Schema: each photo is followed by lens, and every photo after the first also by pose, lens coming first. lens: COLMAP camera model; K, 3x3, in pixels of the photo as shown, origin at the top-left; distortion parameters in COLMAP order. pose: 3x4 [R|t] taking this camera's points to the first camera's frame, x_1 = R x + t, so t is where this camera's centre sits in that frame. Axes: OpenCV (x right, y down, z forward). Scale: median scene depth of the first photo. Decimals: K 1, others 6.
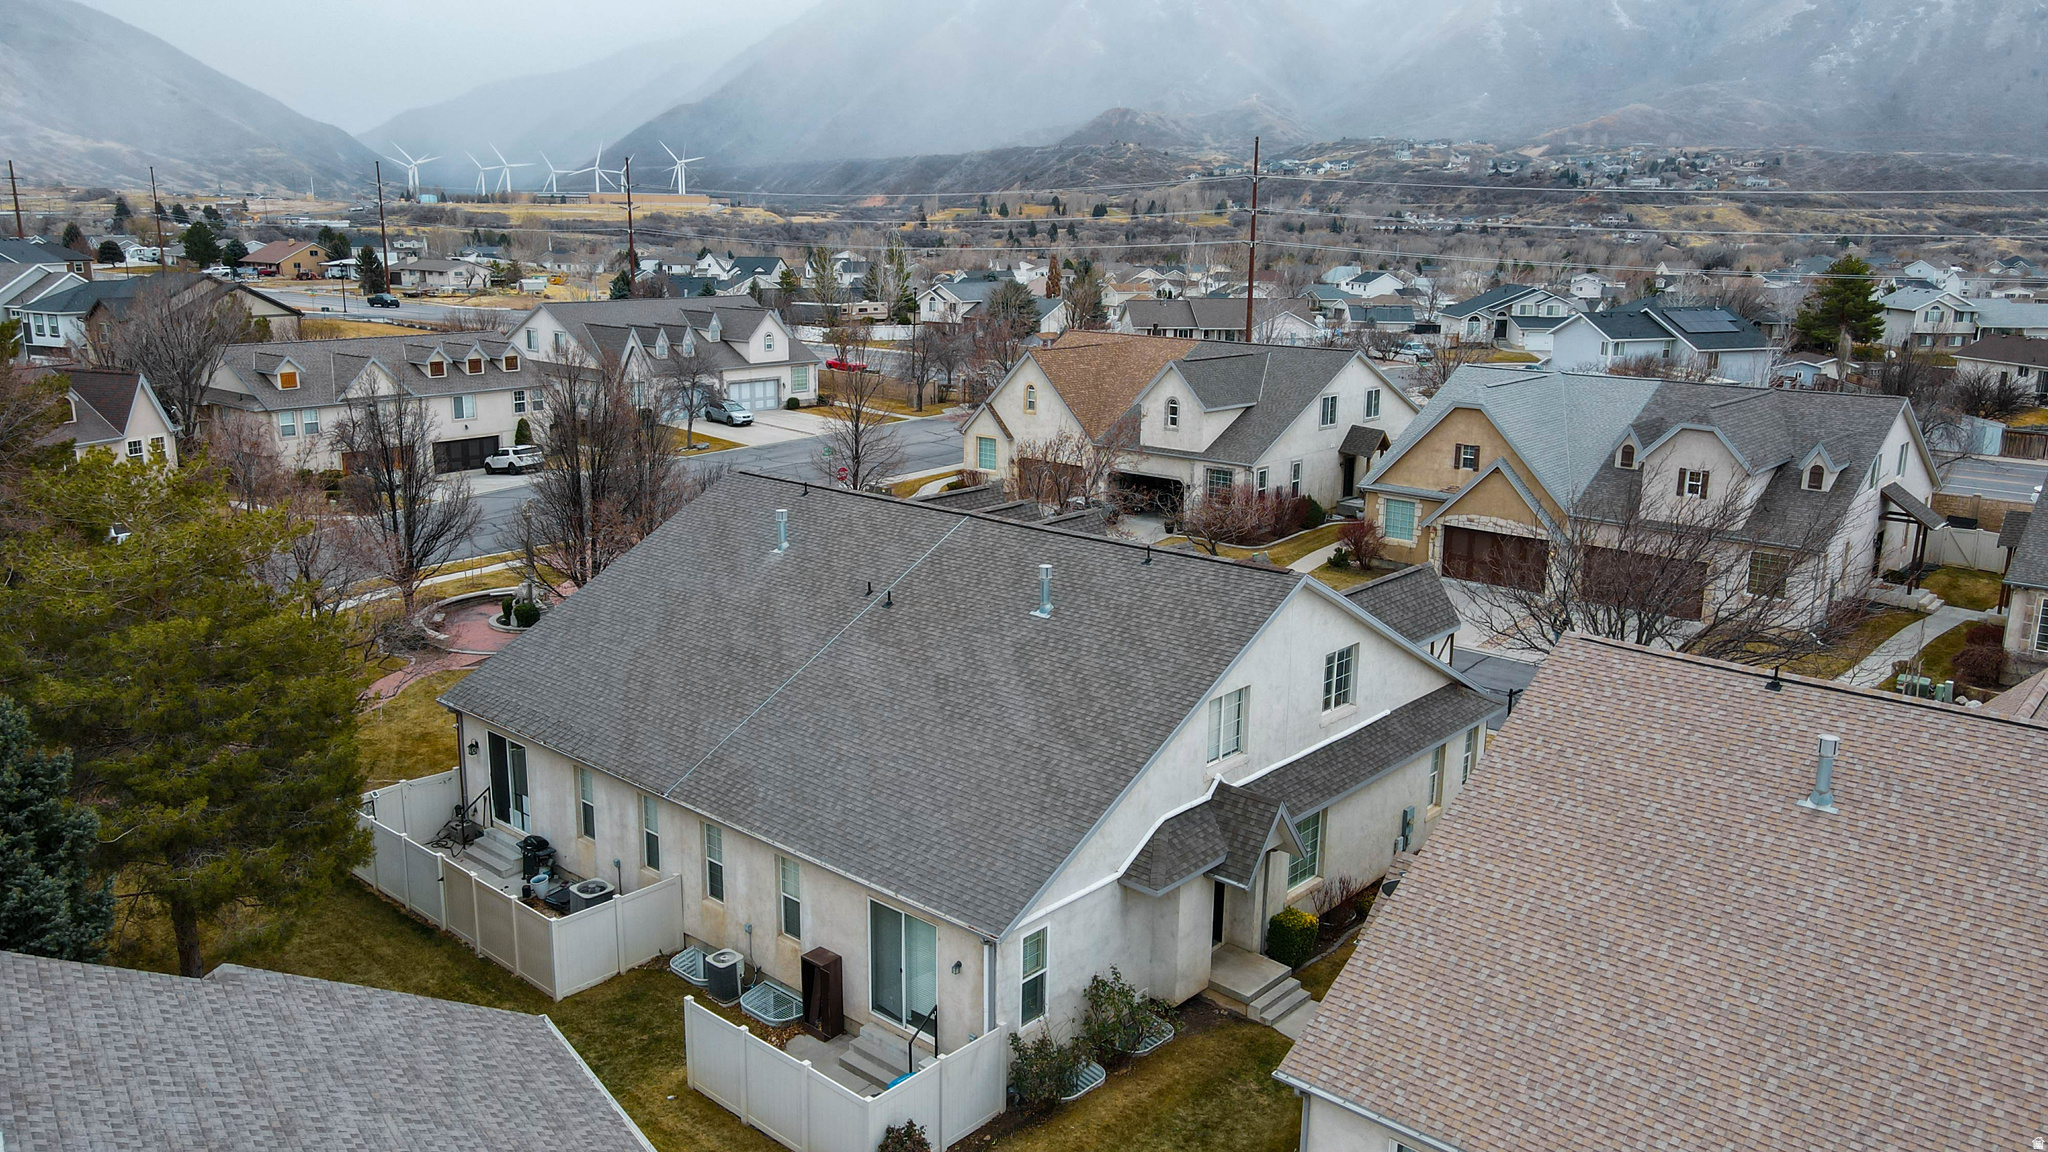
lens RADIAL K [[1479.7, 0, 1000.2], [0, 1479.7, 573.9], [0, 0, 1]] dist [-0.001360, 0.060972]
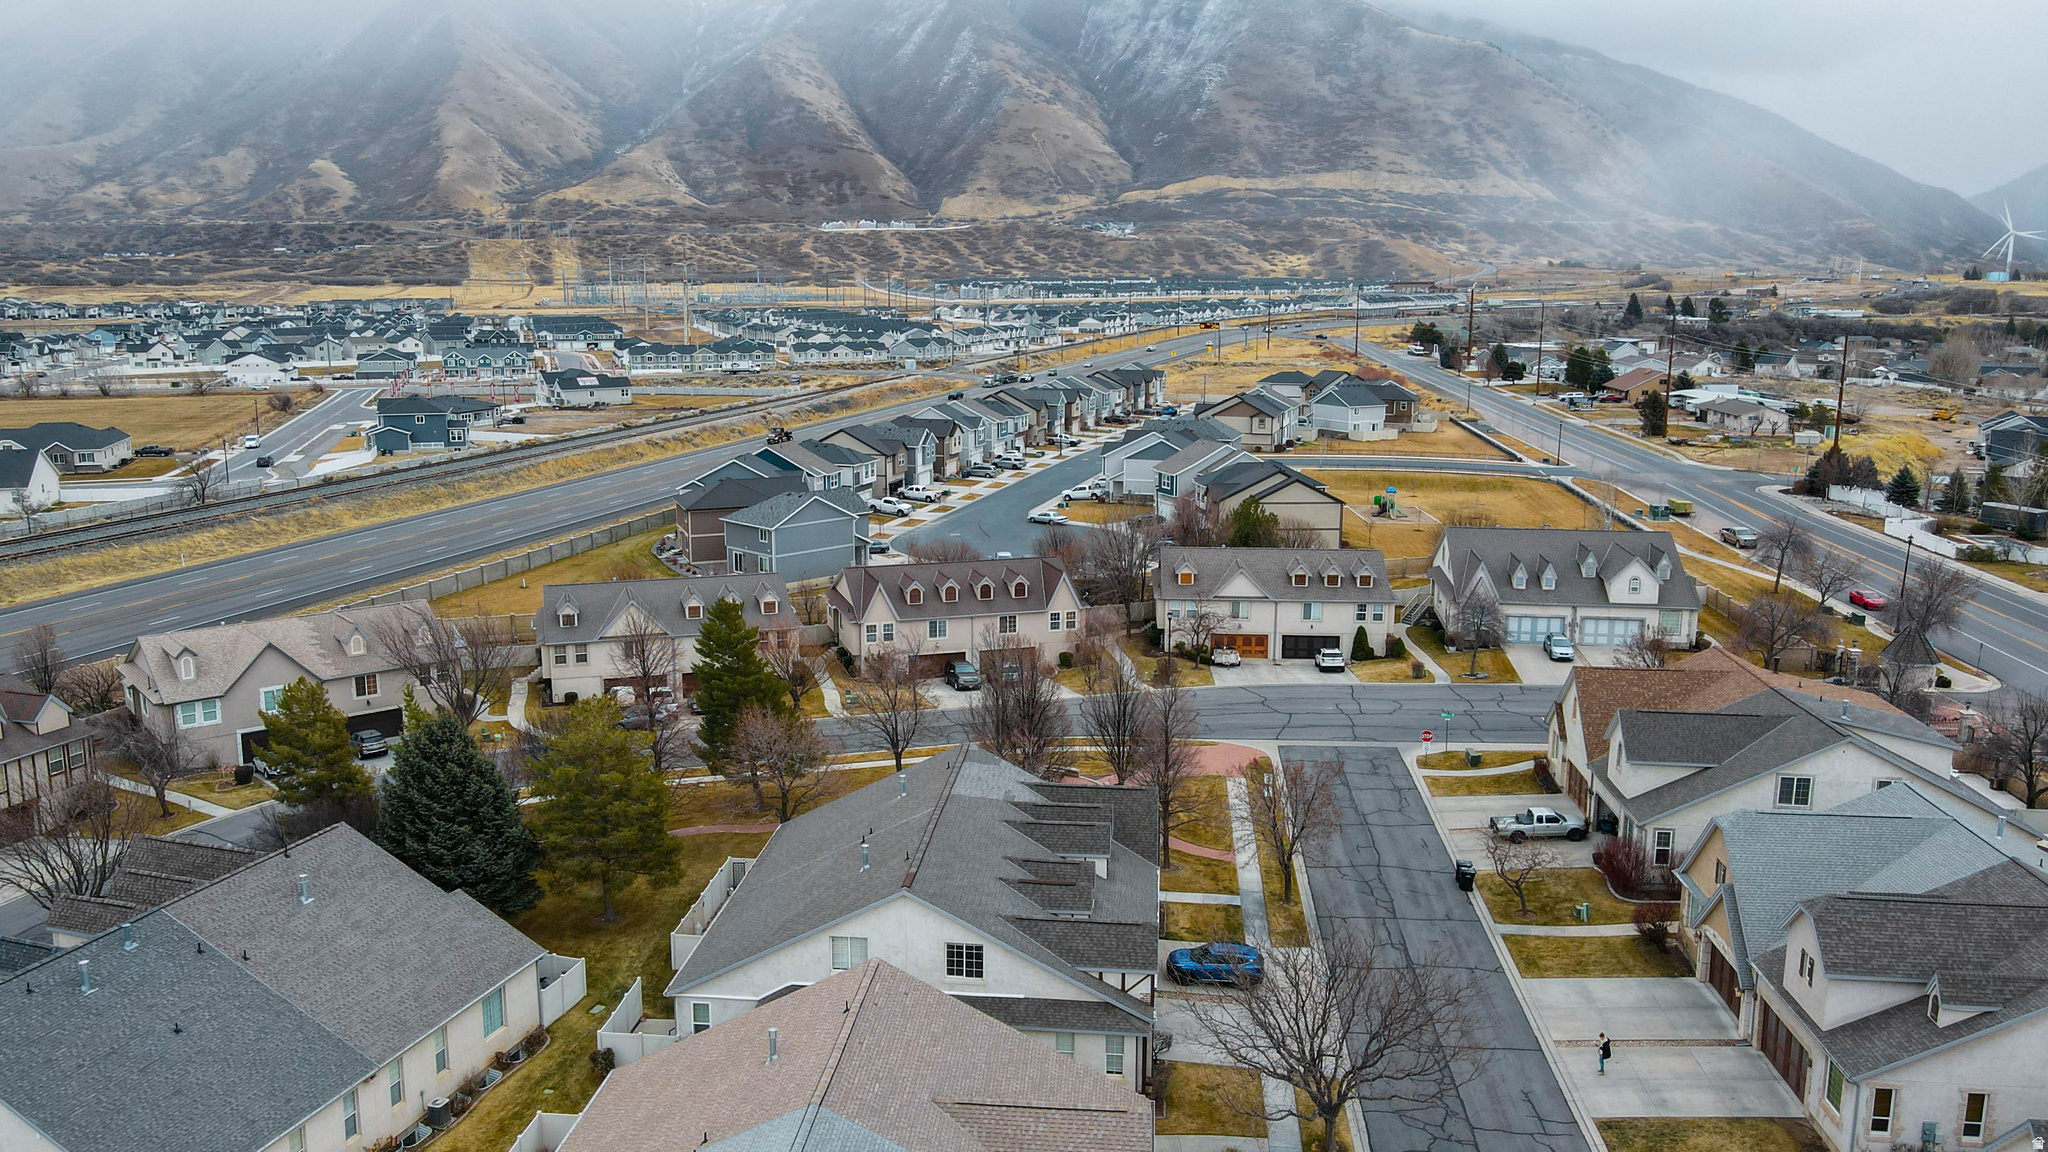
lens RADIAL K [[1533.0, 0, 1033.8], [0, 1533.0, 580.0], [0, 0, 1]] dist [0.013752, 0.005460]
pose [[0.605255, 0.152962, -0.781197, 0.675482], [-0.191169, 0.980575, 0.043888, -0.191552], [0.772736, 0.122777, 0.622740, -0.036645]]
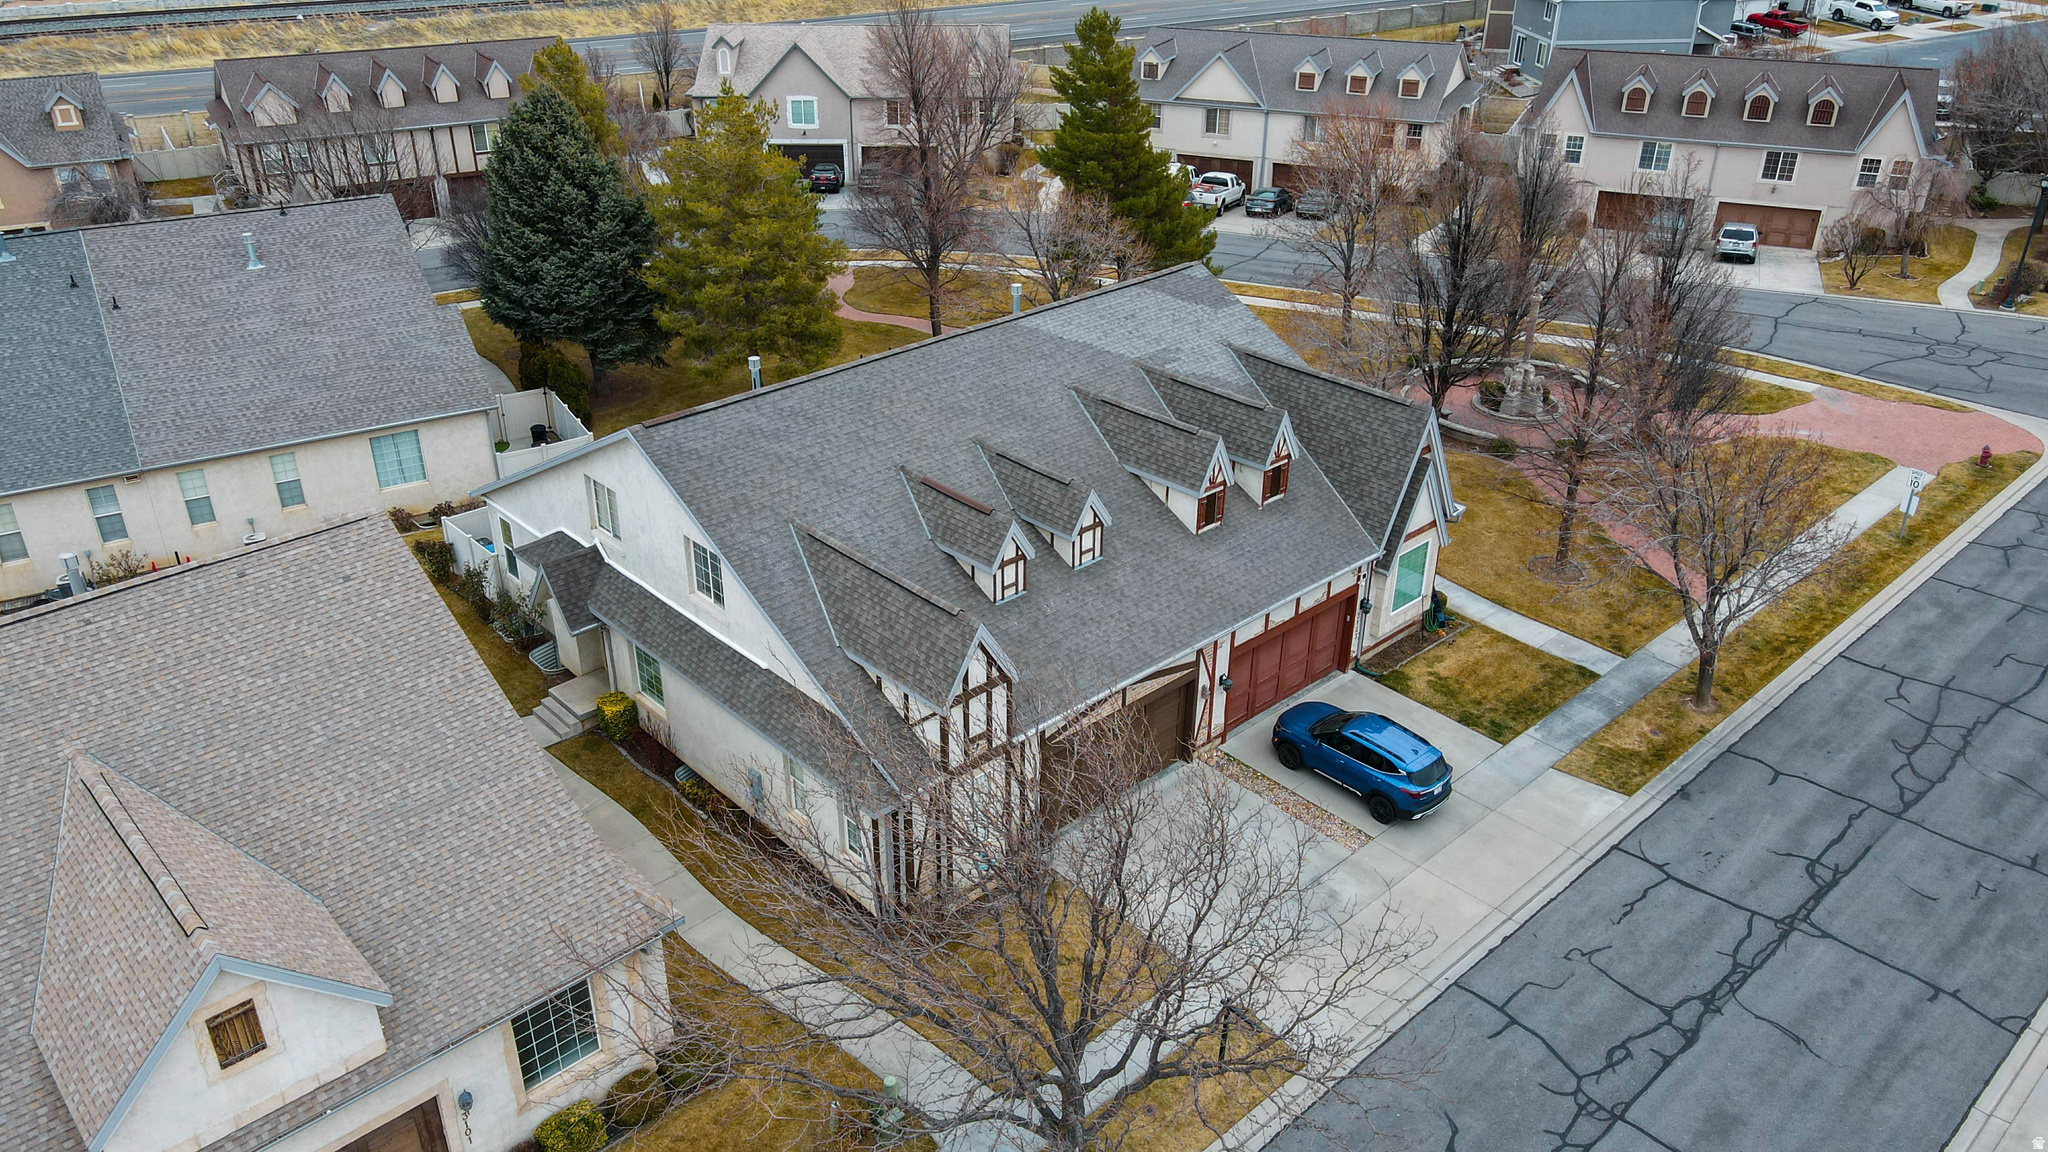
lens RADIAL K [[1506.0, 0, 1003.2], [0, 1506.0, 583.4], [0, 0, 1]] dist [0.007135, 0.000371]
pose [[-0.095324, 0.463989, -0.880697, 0.467741], [-0.231180, 0.850218, 0.472954, -0.189262], [0.968230, 0.248683, 0.026219, 0.497260]]
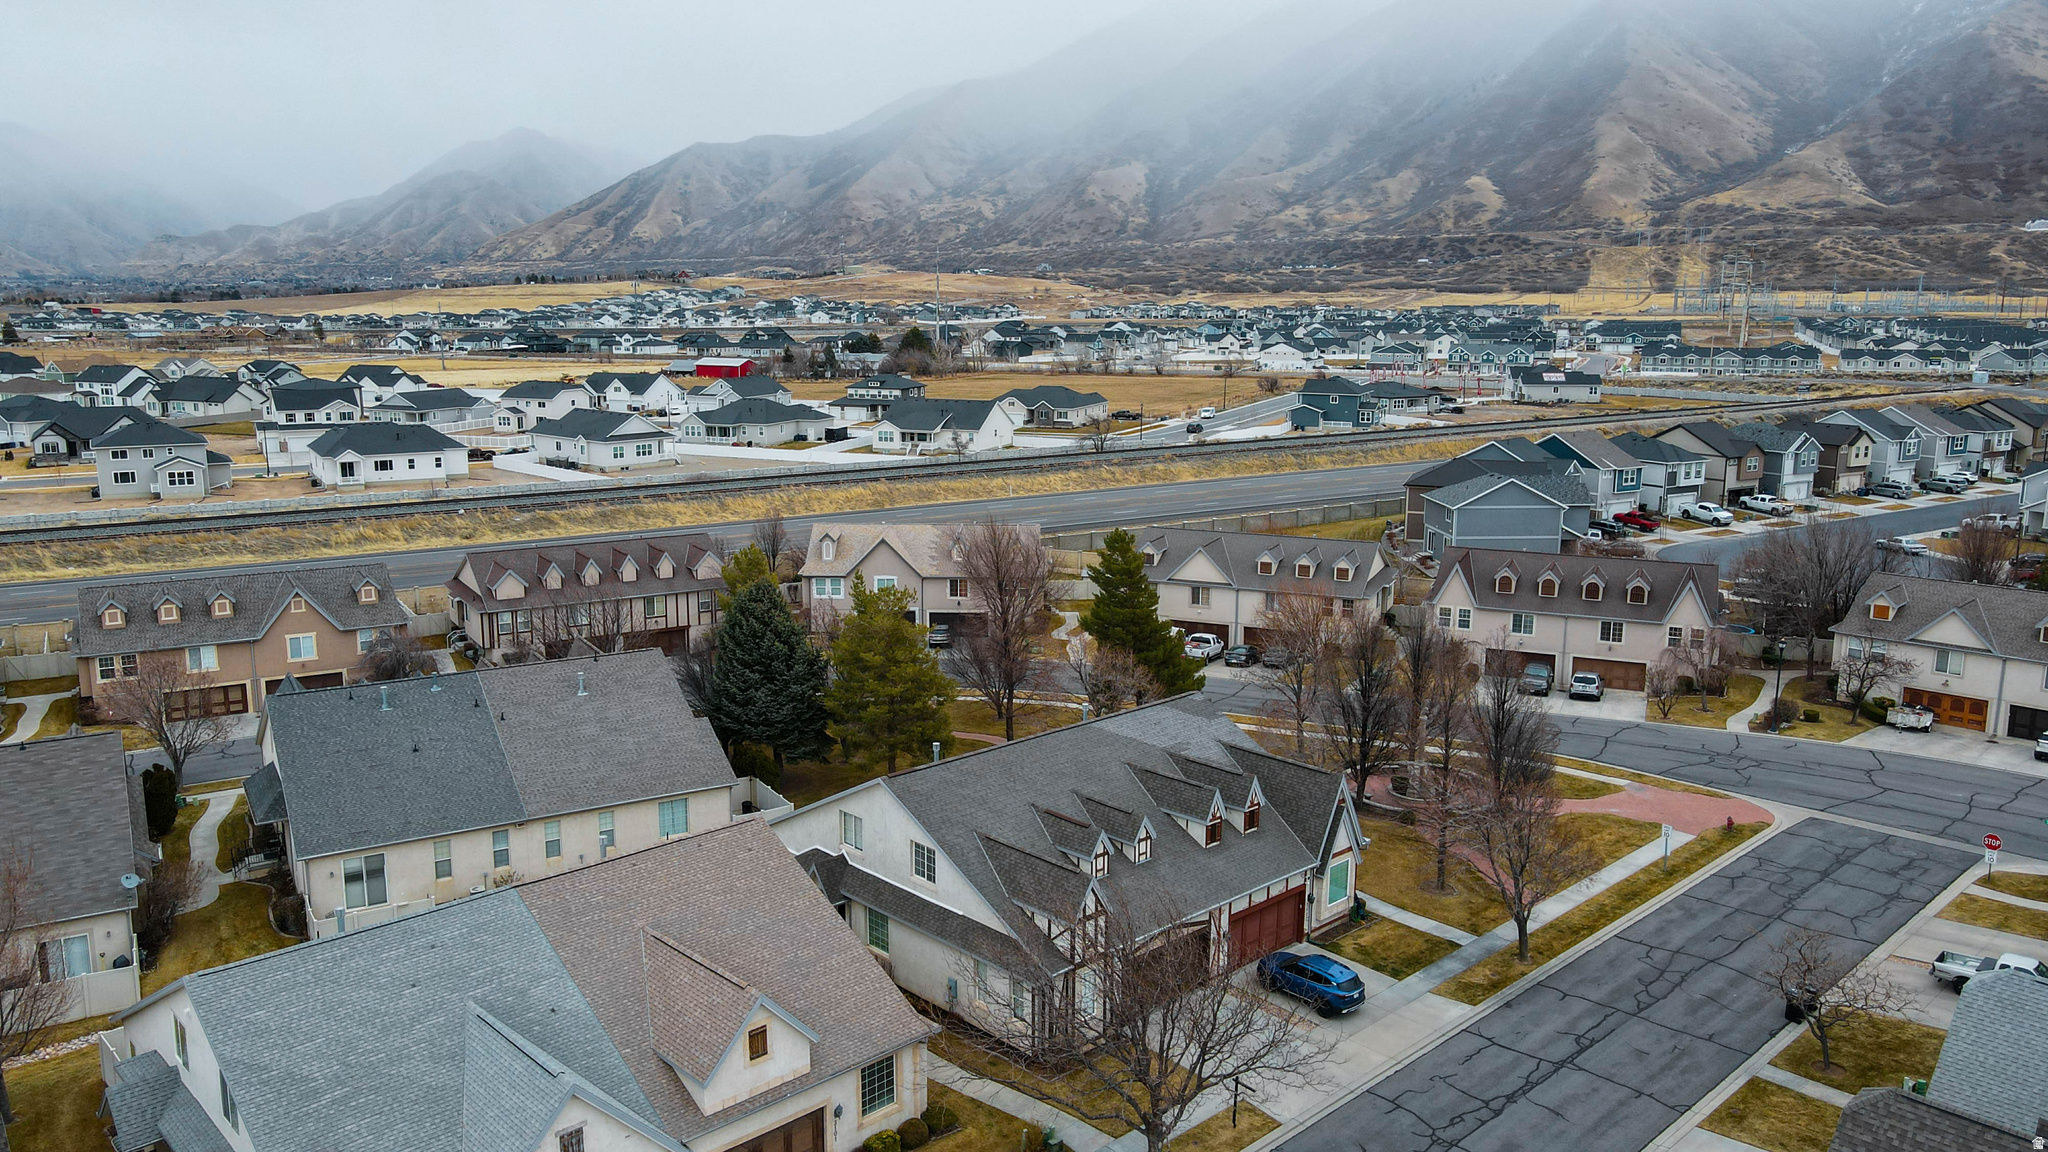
lens RADIAL K [[1533.0, 0, 1033.8], [0, 1533.0, 580.0], [0, 0, 1]] dist [0.013752, 0.005460]
pose [[-0.063985, 0.184929, -0.980667, 0.802802], [-0.242722, 0.950288, 0.195037, -0.259722], [0.967984, 0.250509, -0.015917, 0.455584]]
